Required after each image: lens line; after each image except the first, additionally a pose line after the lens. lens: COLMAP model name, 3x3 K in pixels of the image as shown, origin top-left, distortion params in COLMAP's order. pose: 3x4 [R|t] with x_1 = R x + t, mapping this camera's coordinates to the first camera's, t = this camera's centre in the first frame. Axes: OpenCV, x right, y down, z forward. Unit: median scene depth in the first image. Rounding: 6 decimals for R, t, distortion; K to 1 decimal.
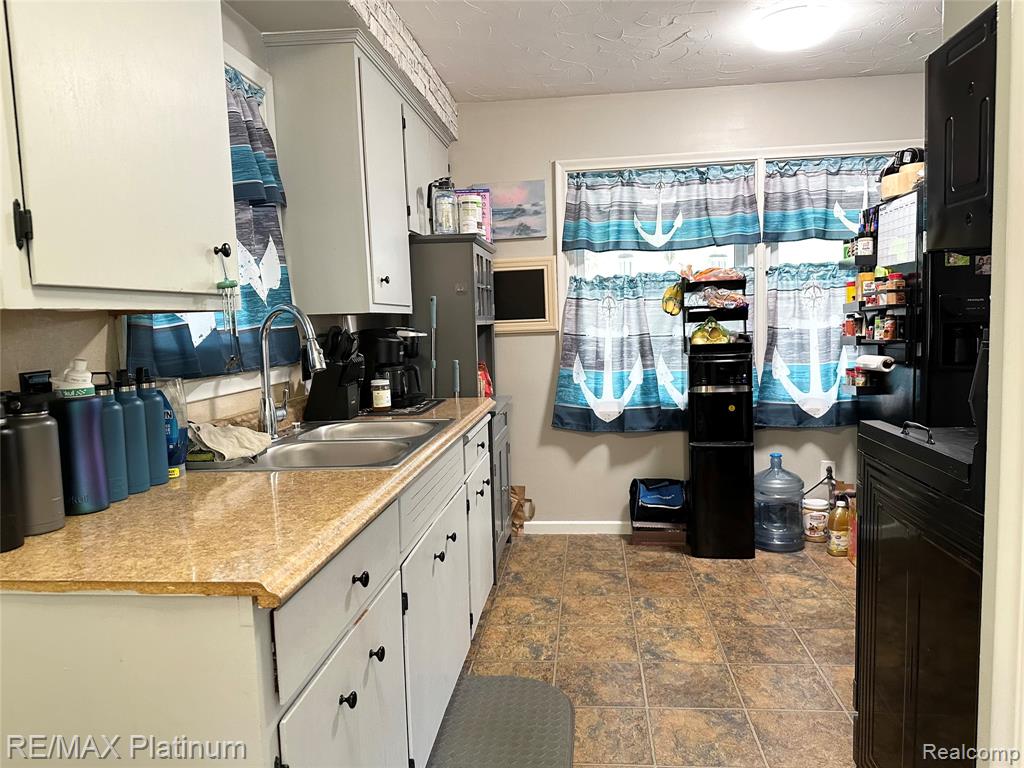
lens RADIAL K [[725.8, 0, 512.0], [0, 725.8, 384.0], [0, 0, 1]] dist [0.161196, -0.257178]
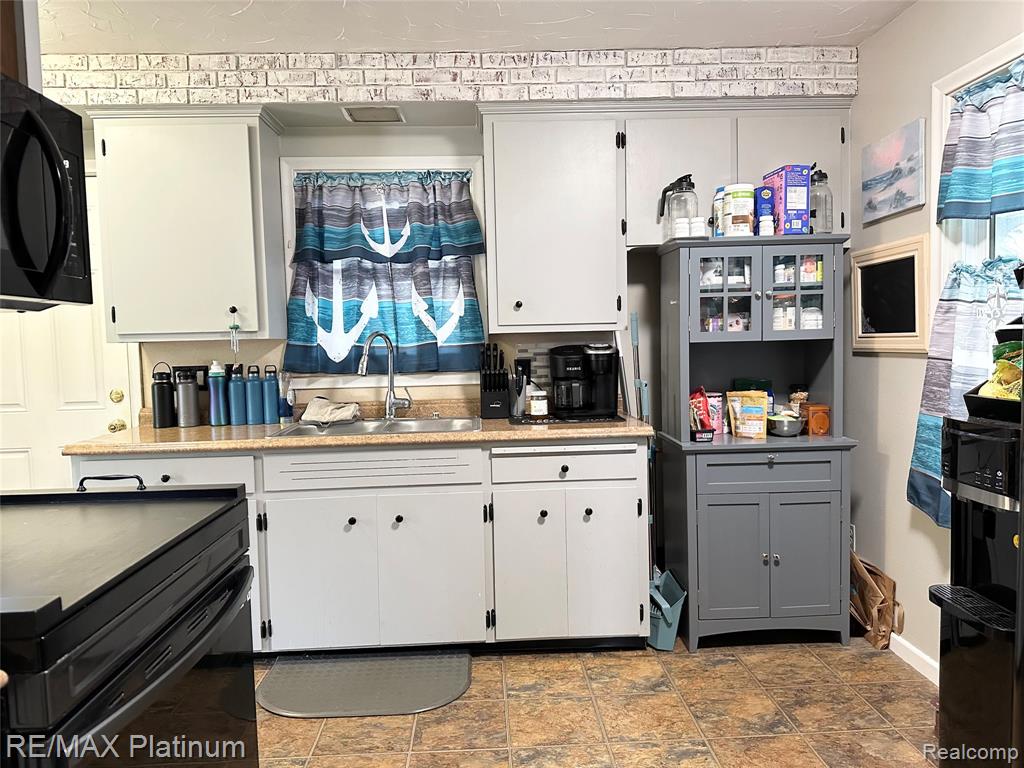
lens RADIAL K [[717.7, 0, 512.0], [0, 717.7, 384.0], [0, 0, 1]] dist [0.042097, -0.059586]
pose [[0.142762, 0.086963, -0.985929, 0.645251], [-0.071149, 0.994457, 0.077413, -0.071123], [0.987196, 0.059096, 0.148158, 0.575941]]
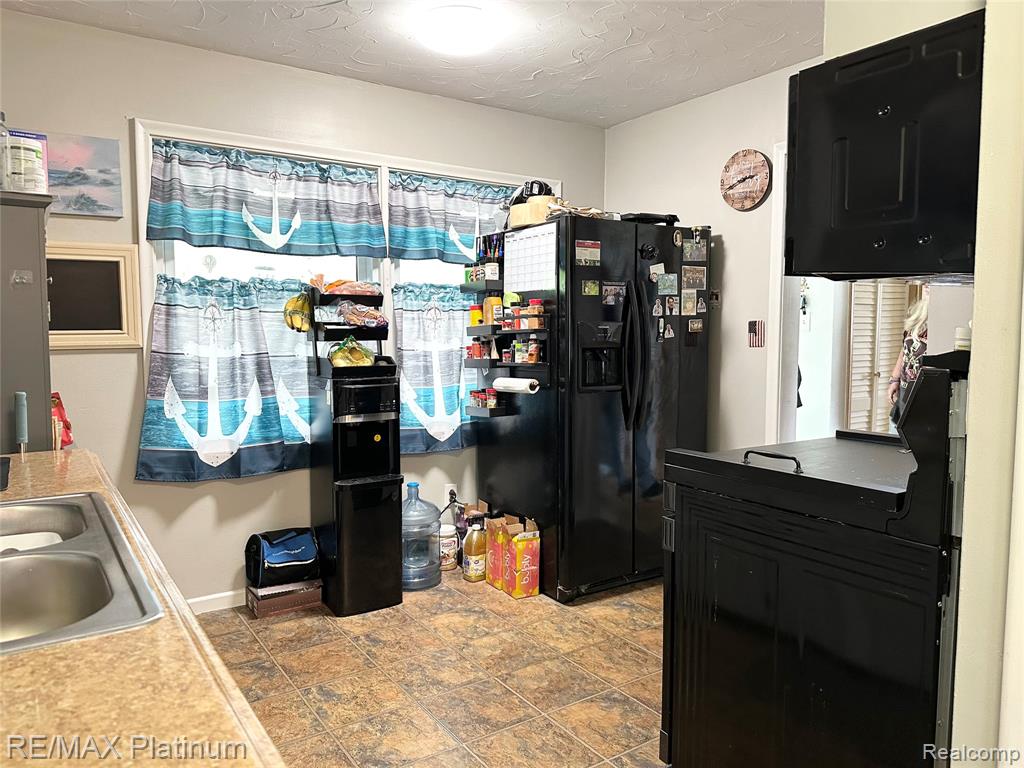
lens RADIAL K [[725.8, 0, 512.0], [0, 725.8, 384.0], [0, 0, 1]] dist [0.161196, -0.257178]
pose [[0.769818, -0.016212, 0.638057, -0.131328], [0.033867, 0.999307, -0.015469, -0.012698], [-0.637364, 0.033517, 0.769834, 0.196429]]
